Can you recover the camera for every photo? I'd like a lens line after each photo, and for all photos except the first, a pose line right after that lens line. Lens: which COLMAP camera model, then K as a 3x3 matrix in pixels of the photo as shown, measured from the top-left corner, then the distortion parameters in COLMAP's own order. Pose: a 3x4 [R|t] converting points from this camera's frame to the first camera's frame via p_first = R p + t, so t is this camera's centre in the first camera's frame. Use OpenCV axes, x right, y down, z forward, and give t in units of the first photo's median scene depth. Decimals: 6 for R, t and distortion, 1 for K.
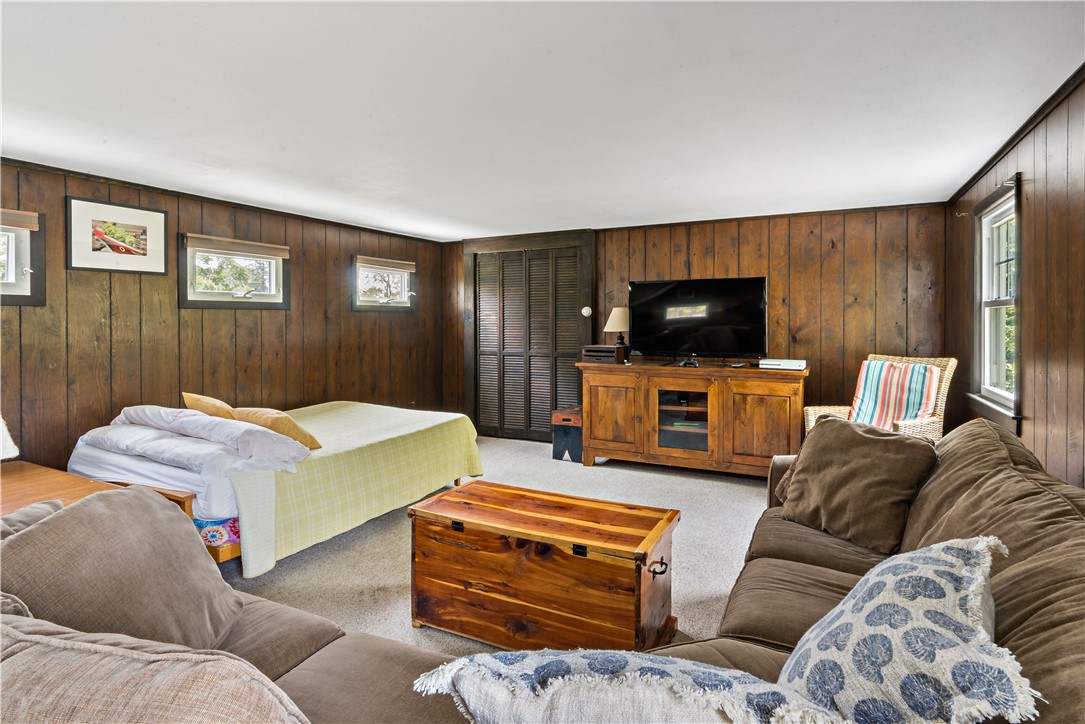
lens RADIAL K [[531.4, 0, 562.3], [0, 531.4, 321.7], [0, 0, 1]] dist [-0.001519, -0.002080]
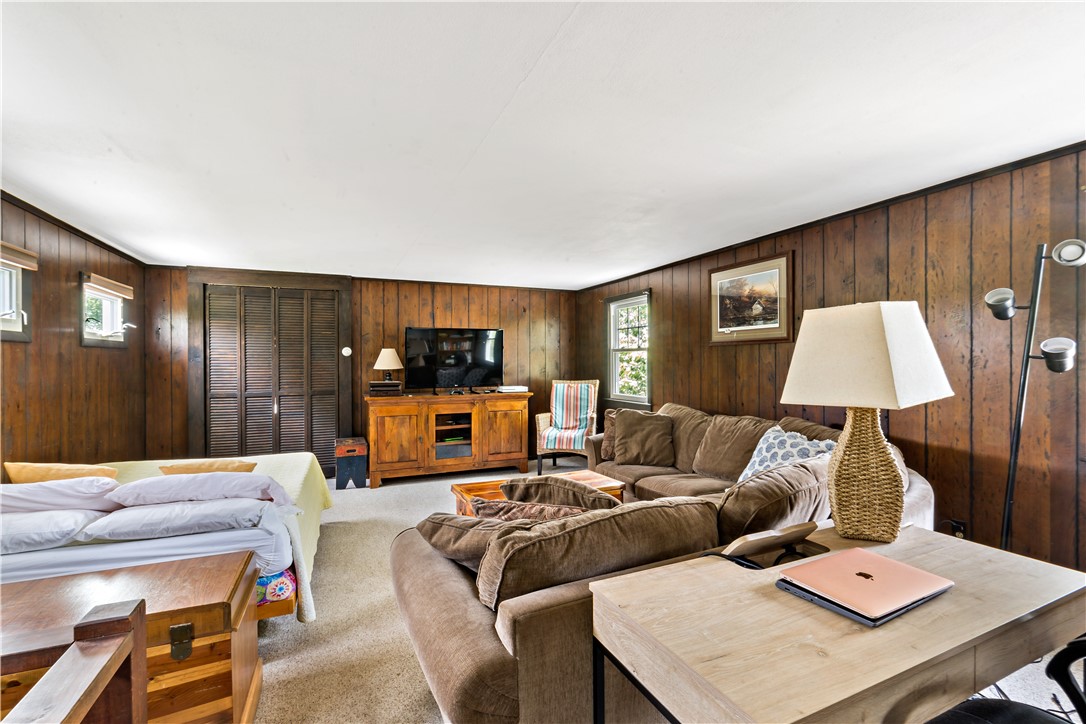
lens RADIAL K [[492.7, 0, 547.3], [0, 492.7, 363.5], [0, 0, 1]] dist [-0.003120, -0.000347]
pose [[0.633752, -0.003843, 0.773527, -0.518836], [0.005210, 0.999986, 0.000700, 0.007527], [-0.773519, 0.003587, 0.633763, 0.050717]]
